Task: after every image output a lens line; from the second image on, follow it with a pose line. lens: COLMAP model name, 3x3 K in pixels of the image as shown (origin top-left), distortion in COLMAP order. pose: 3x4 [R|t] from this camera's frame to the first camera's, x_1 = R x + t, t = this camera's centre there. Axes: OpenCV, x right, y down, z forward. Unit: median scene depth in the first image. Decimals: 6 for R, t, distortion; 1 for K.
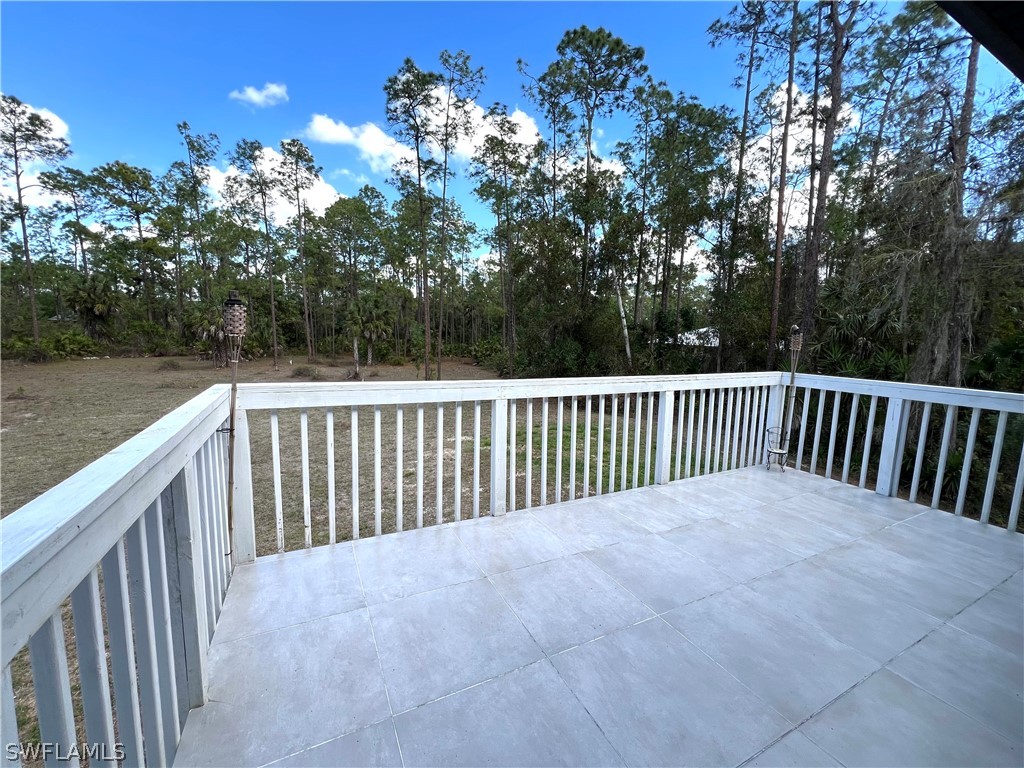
lens RADIAL K [[409.3, 0, 512.0], [0, 409.3, 384.0], [0, 0, 1]] dist [-0.002437, 0.000272]
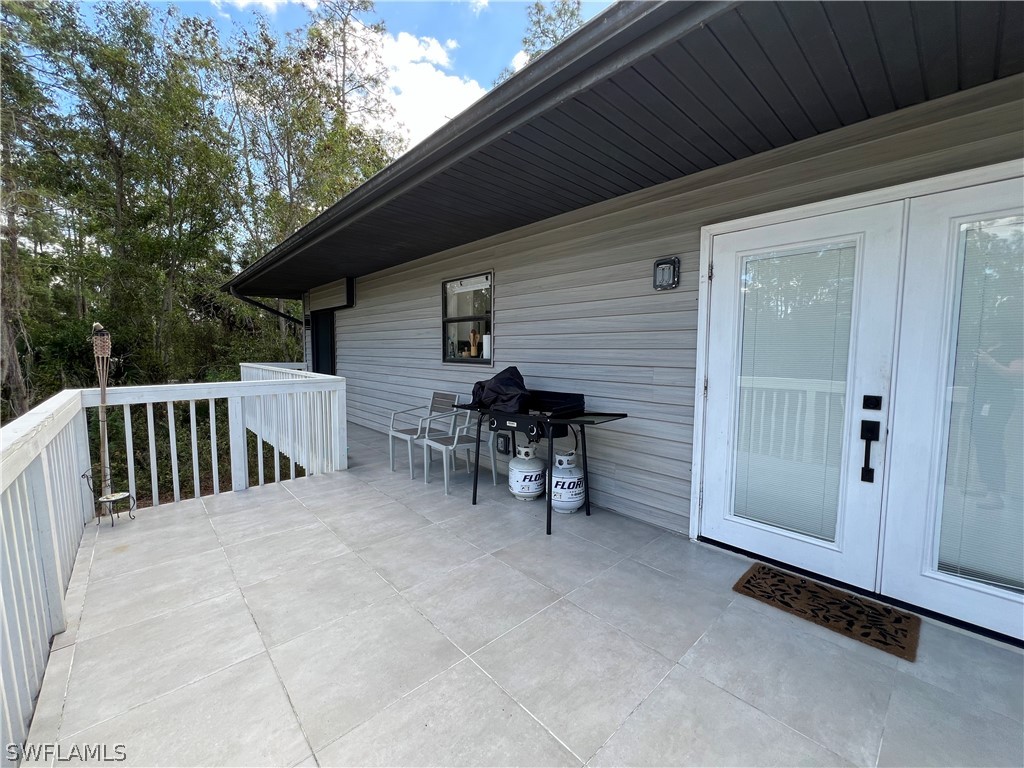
lens RADIAL K [[409.3, 0, 512.0], [0, 409.3, 384.0], [0, 0, 1]] dist [-0.002437, 0.000272]
pose [[-0.267826, -0.112707, 0.956852, -0.249711], [0.106650, 0.983563, 0.145705, -0.075145], [-0.957546, 0.141071, -0.251404, 0.577099]]
